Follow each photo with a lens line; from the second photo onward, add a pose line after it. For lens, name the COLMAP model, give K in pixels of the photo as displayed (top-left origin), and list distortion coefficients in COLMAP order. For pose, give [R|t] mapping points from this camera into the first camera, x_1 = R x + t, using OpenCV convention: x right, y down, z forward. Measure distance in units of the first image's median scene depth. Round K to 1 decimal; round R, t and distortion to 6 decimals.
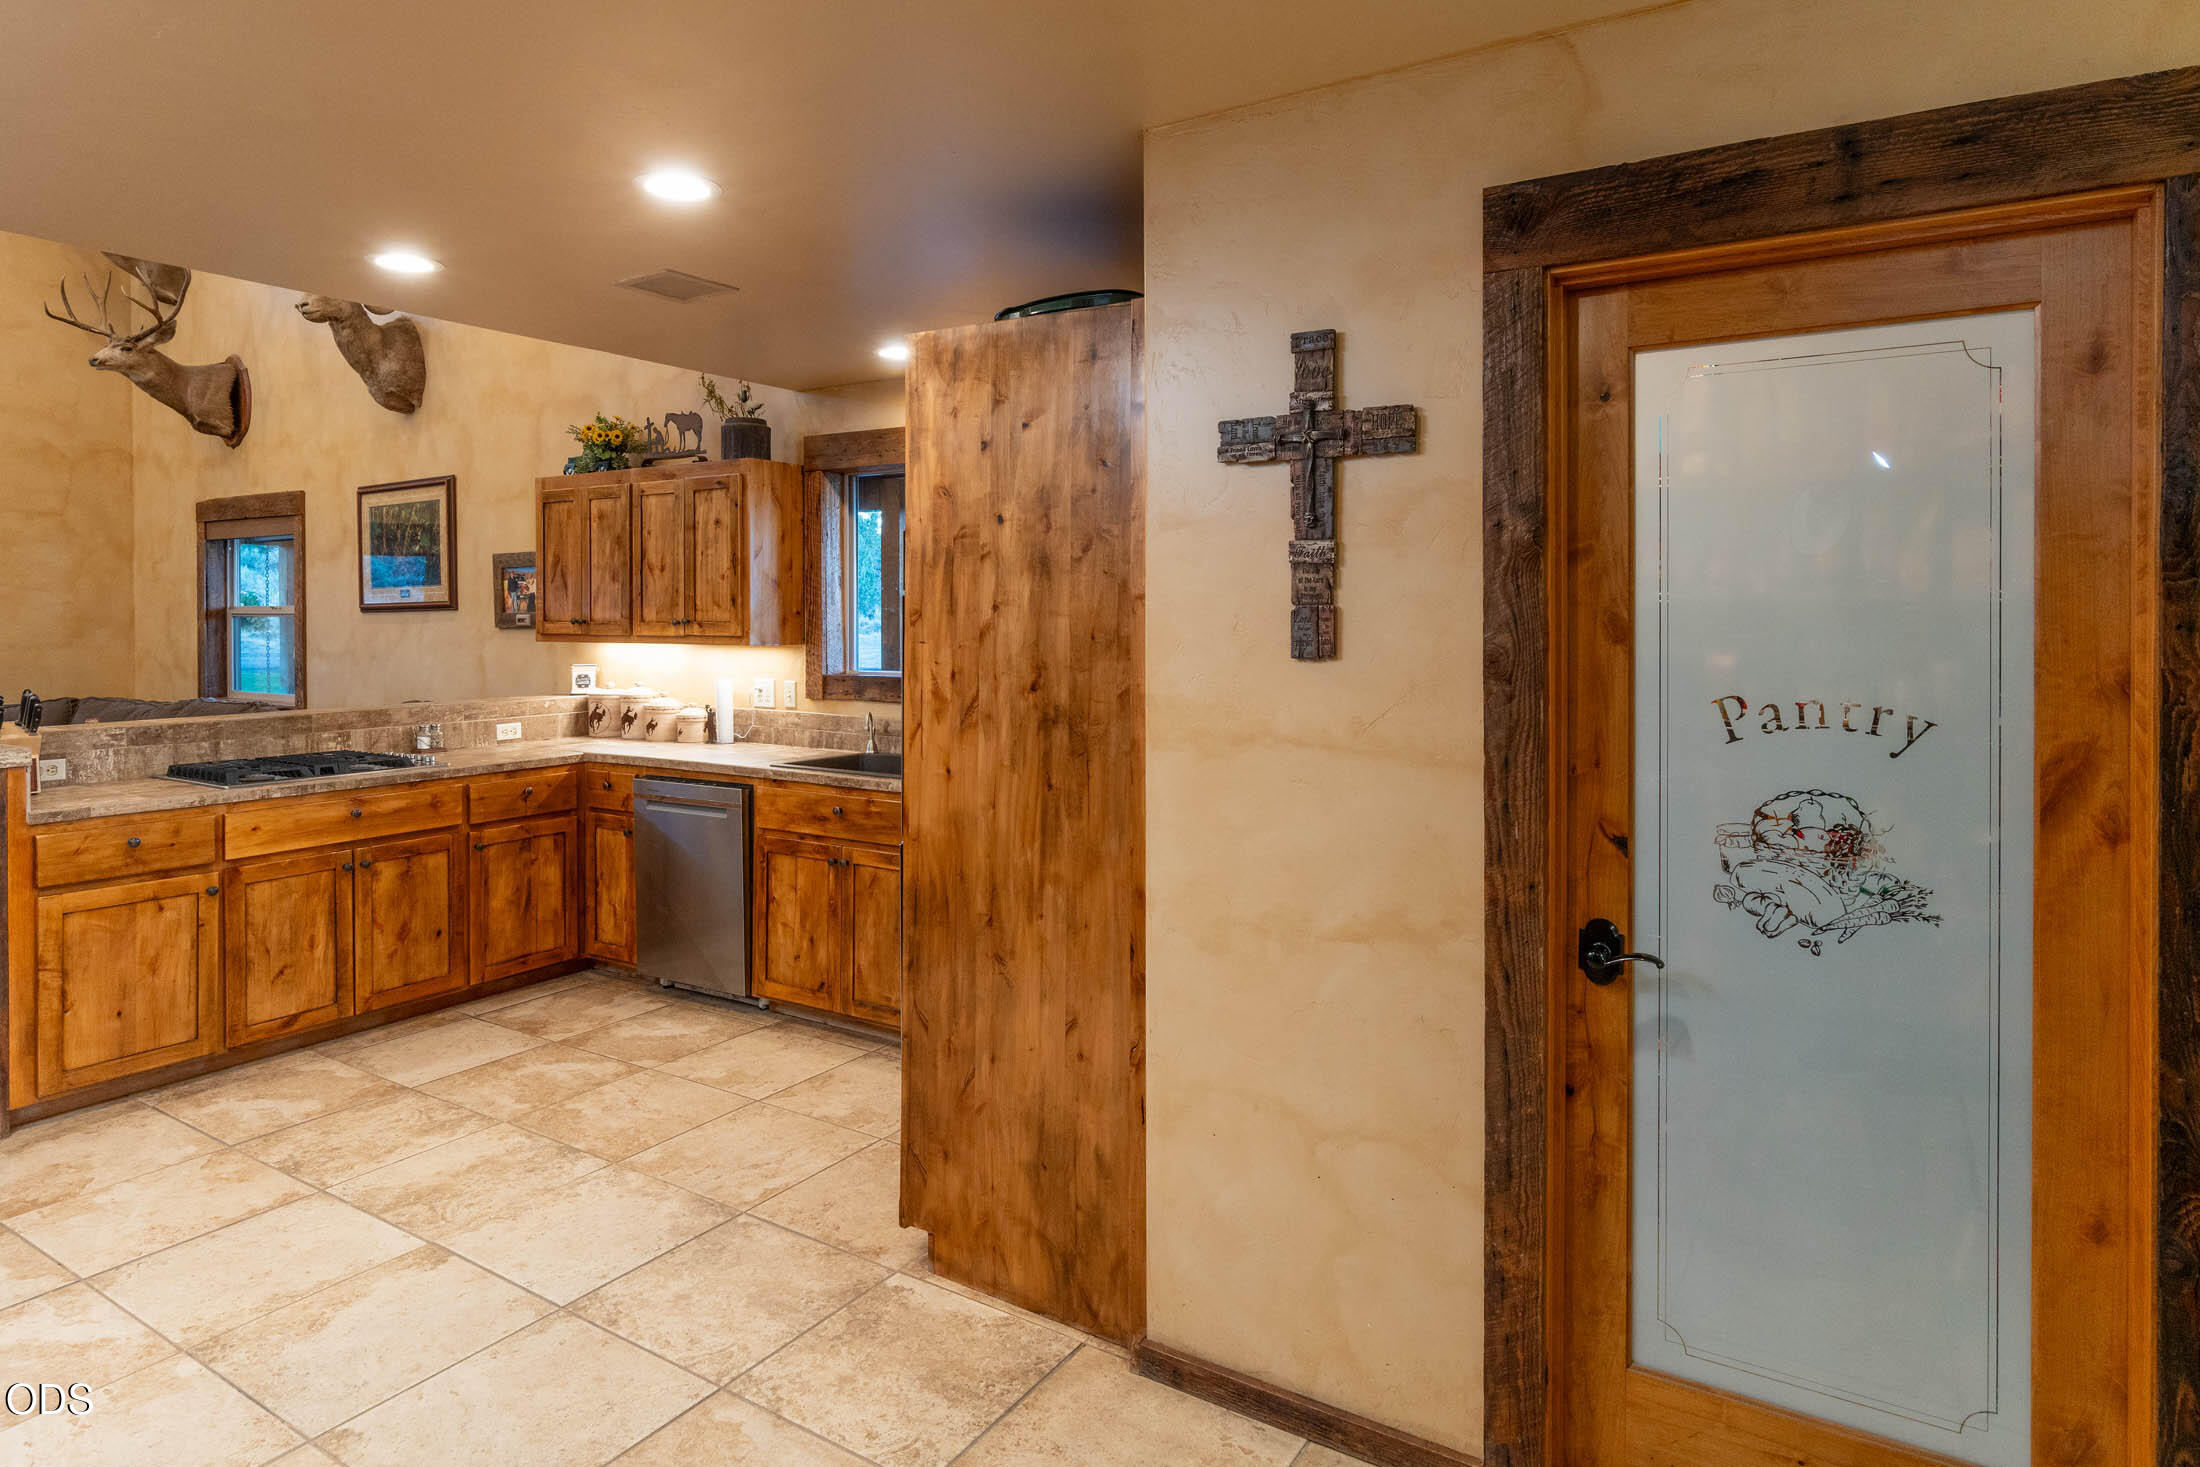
lens RADIAL K [[1277.9, 0, 1087.1], [0, 1277.9, 617.5], [0, 0, 1]] dist [-0.006226, 0.001029]
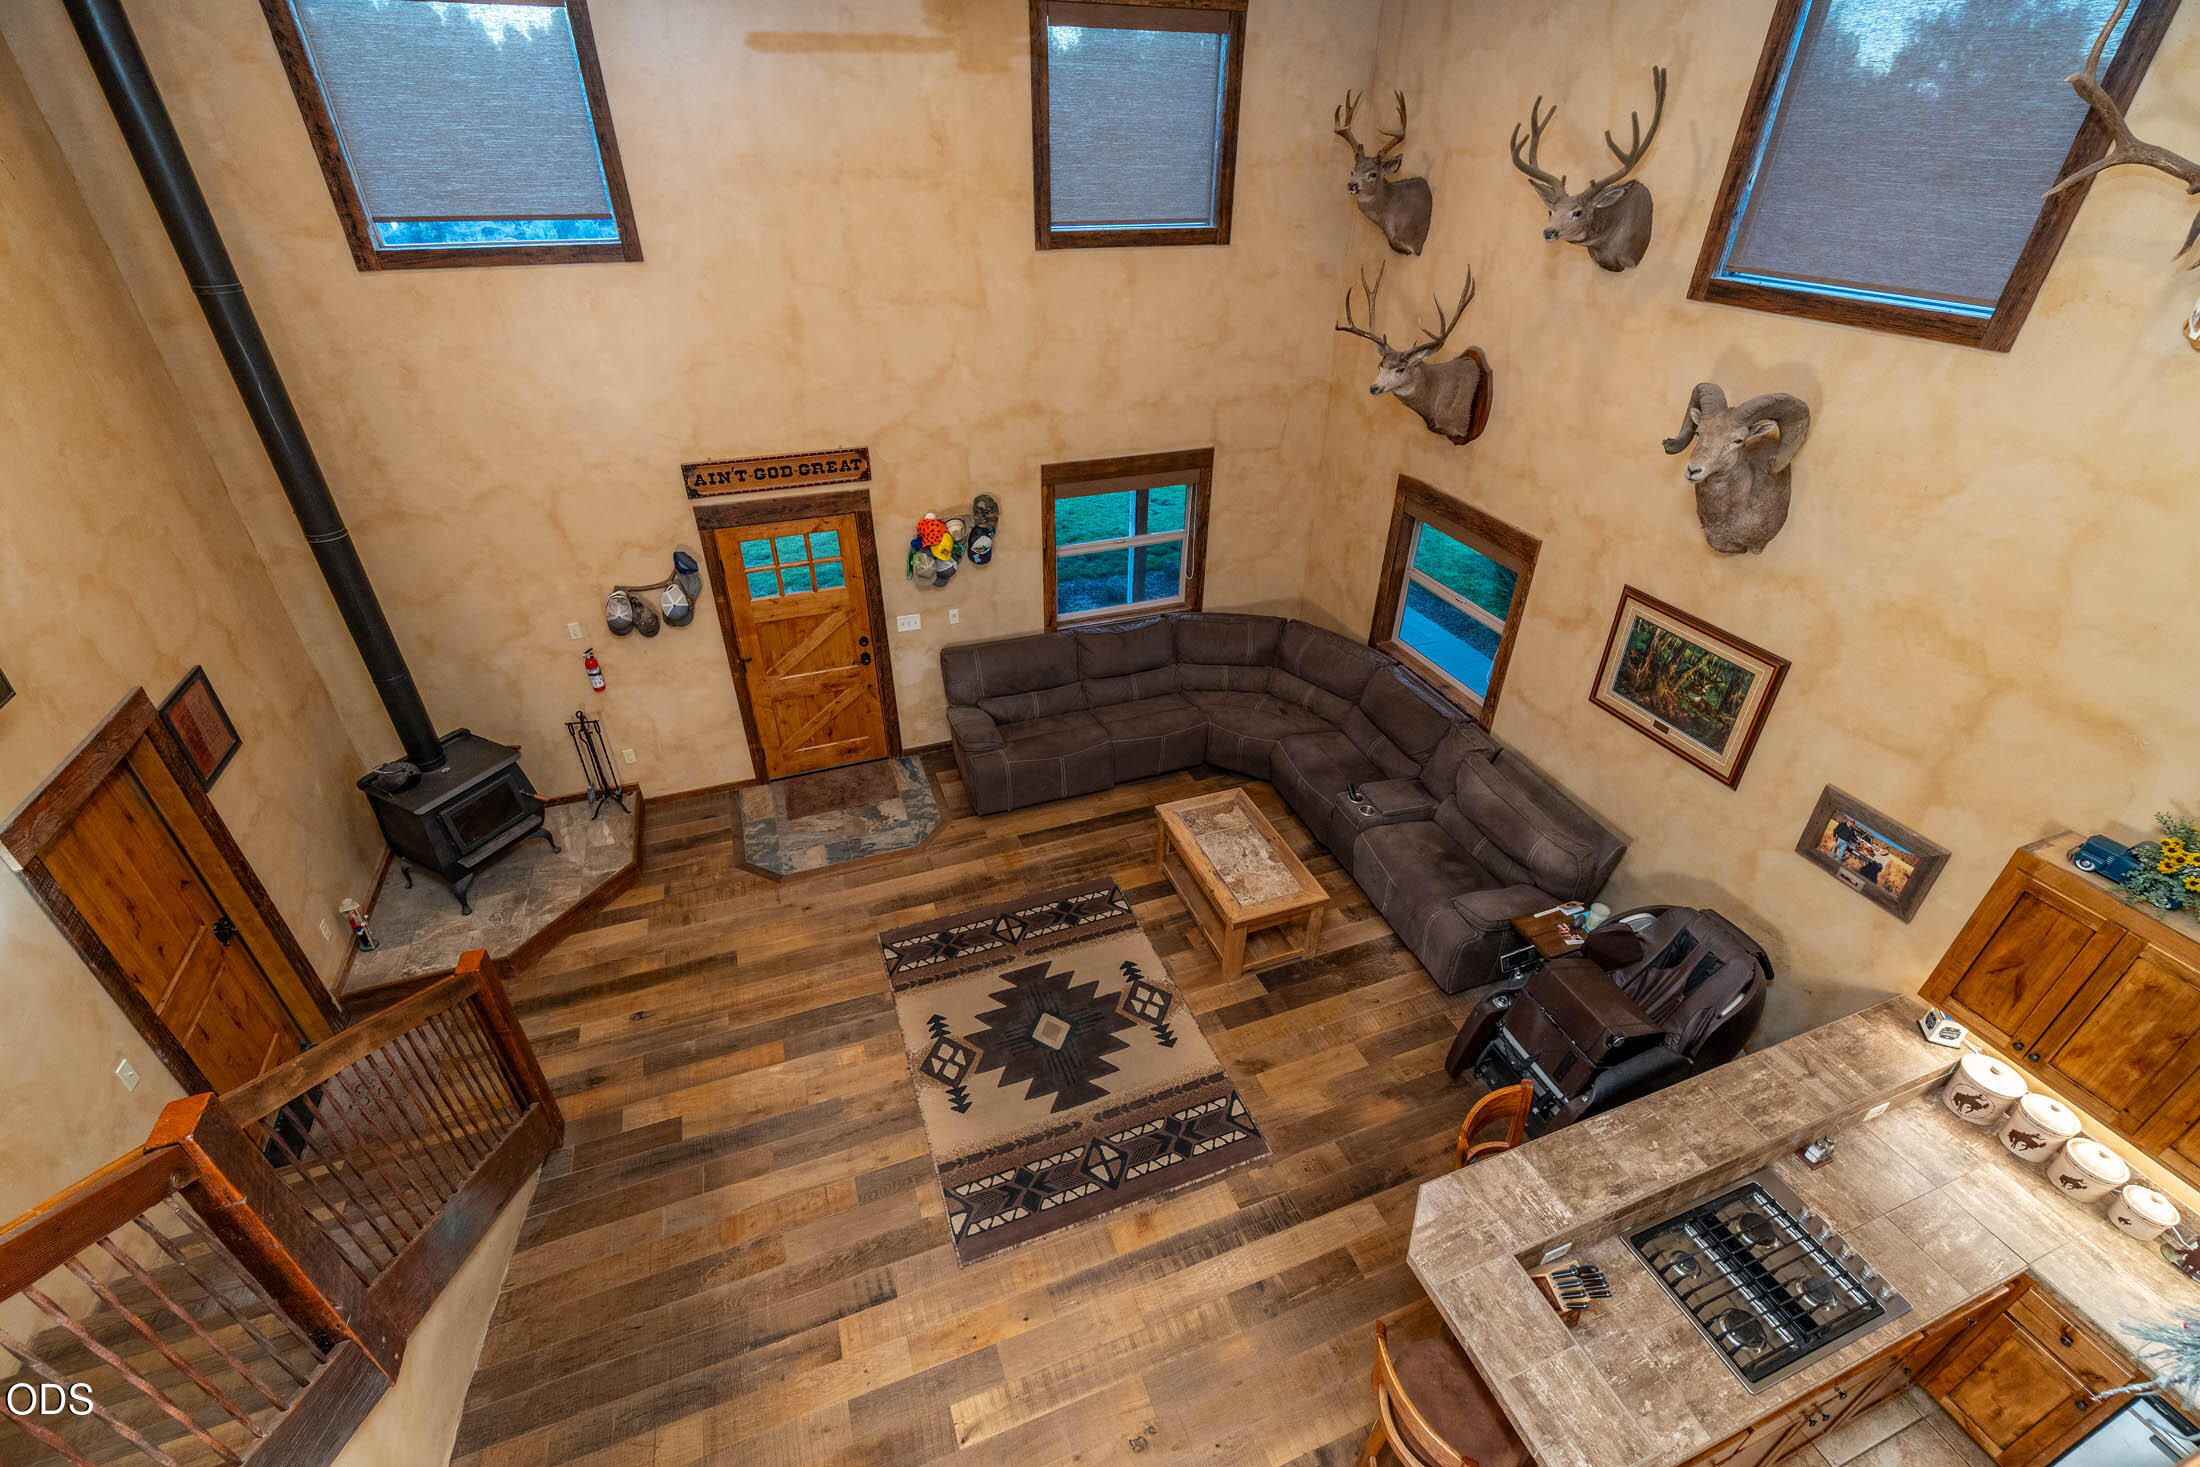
lens RADIAL K [[943.3, 0, 1098.7], [0, 943.3, 722.8], [0, 0, 1]] dist [-0.011747, 0.003376]
pose [[0.801890, 0.330596, -0.497674, -0.683027], [-0.018329, 0.846185, 0.532574, -0.509323], [0.597191, -0.417944, 0.684606, 0.346465]]
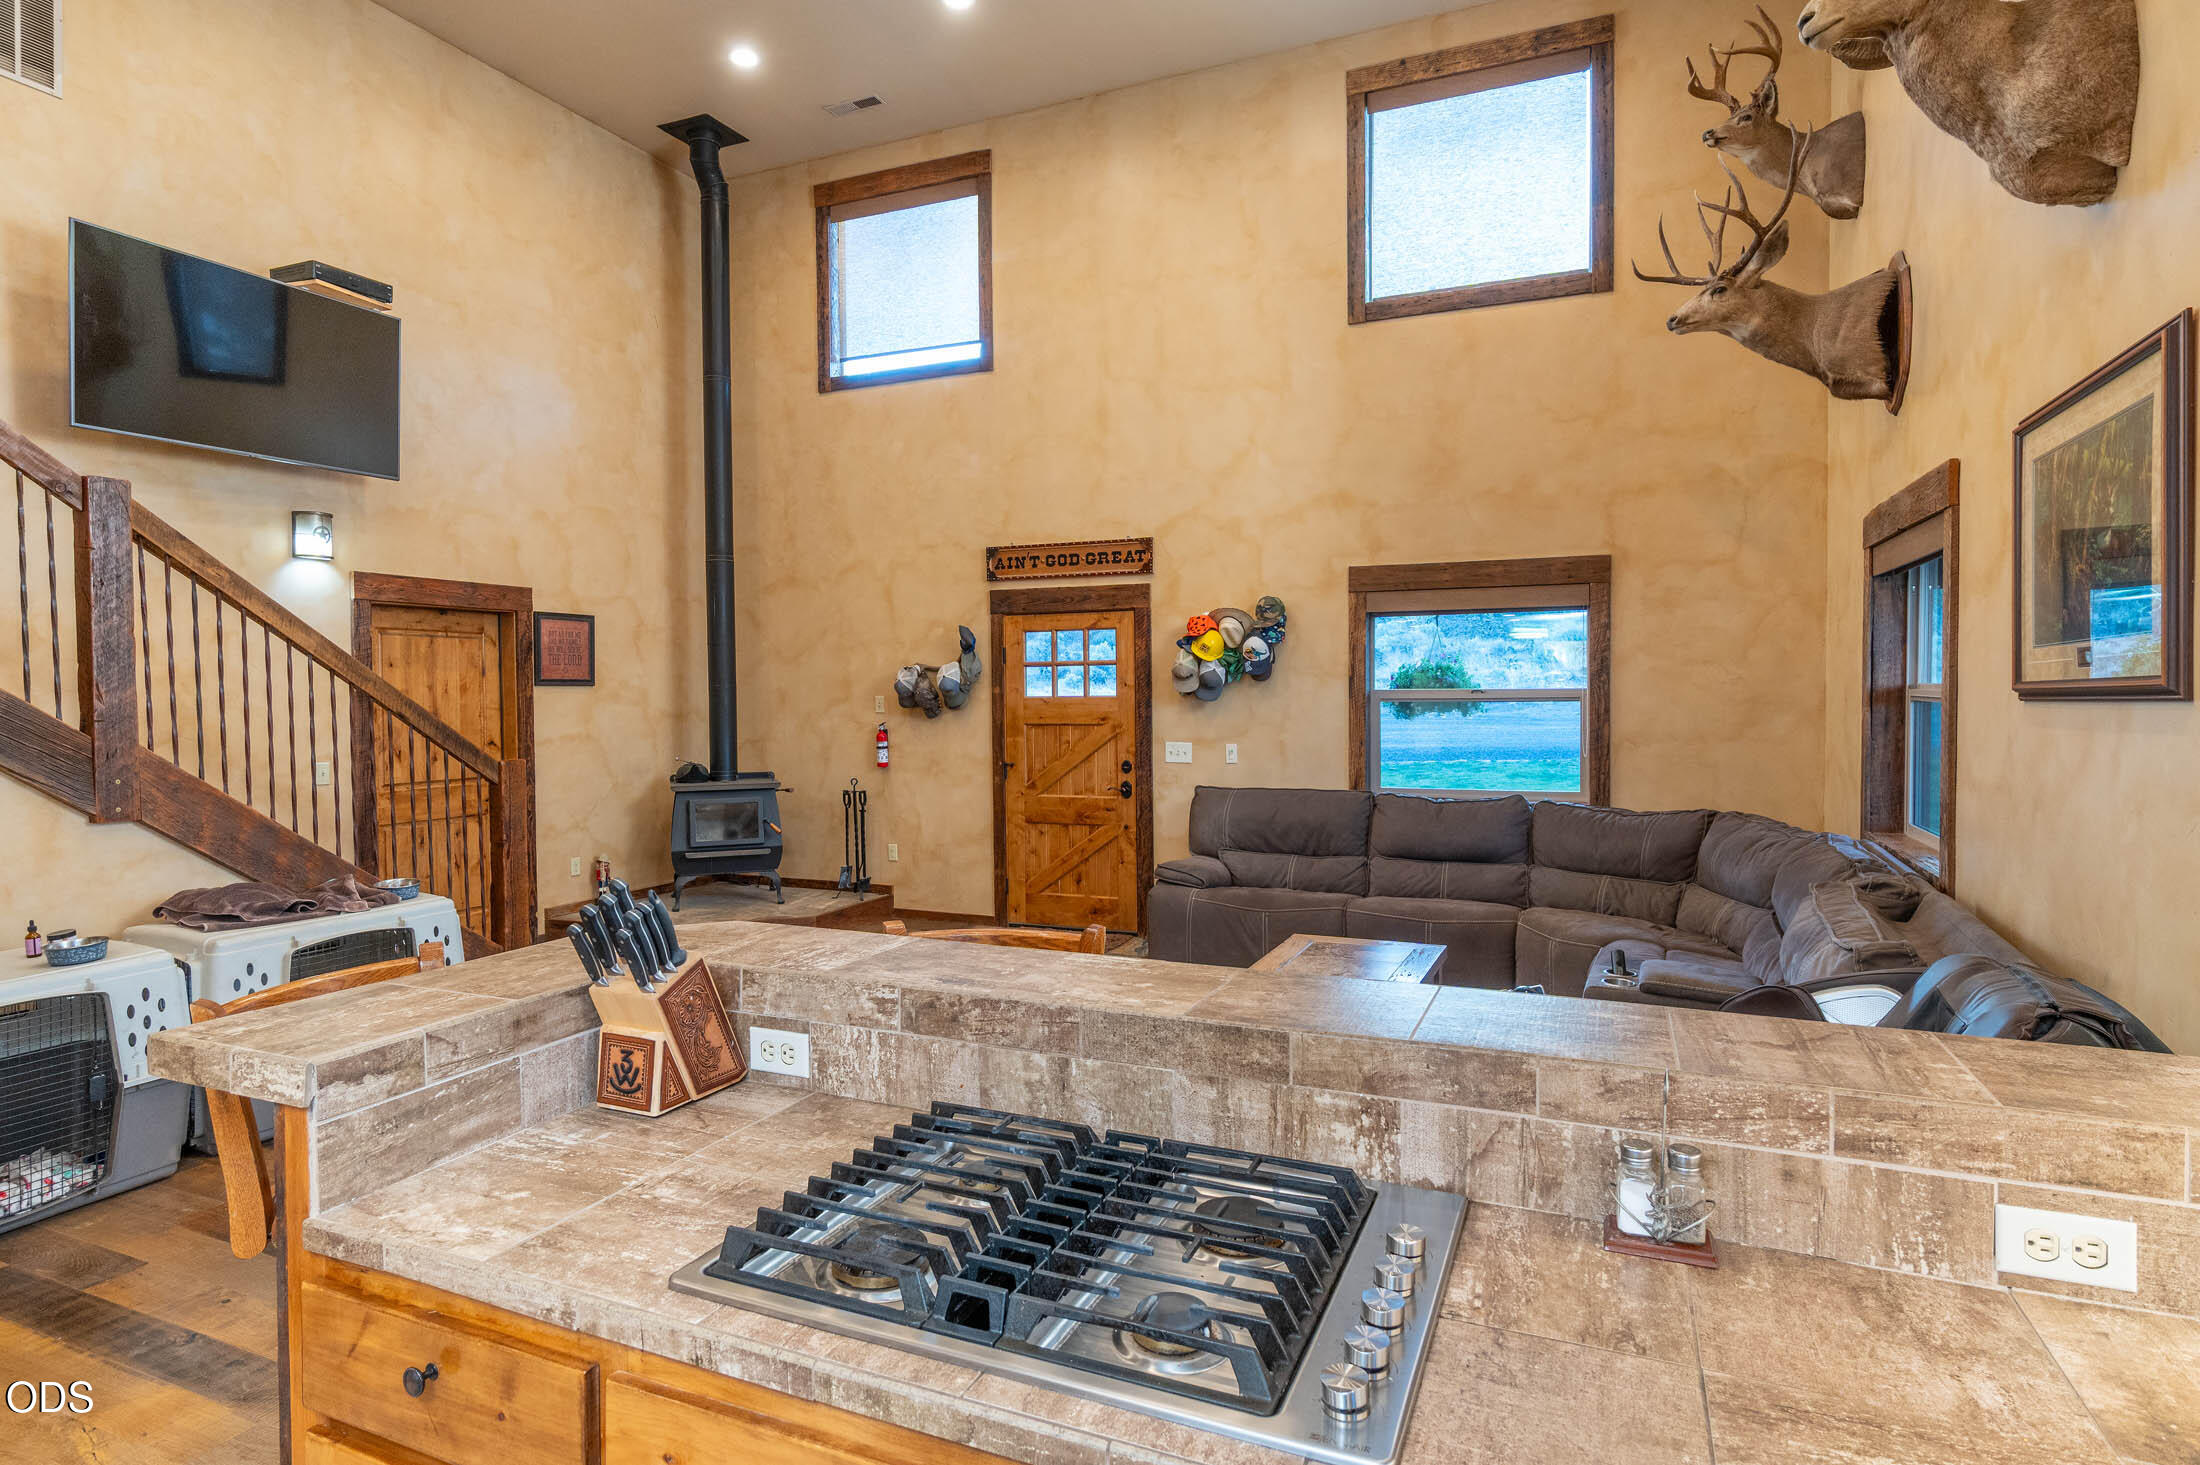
lens RADIAL K [[1176.2, 0, 1091.5], [0, 1176.2, 722.4], [0, 0, 1]] dist [-0.001253, -0.001319]
pose [[0.151881, 0.030907, -0.987915, -0.283076], [-0.000311, 0.999512, 0.031222, -0.012129], [0.988399, -0.004434, 0.151817, 0.829654]]
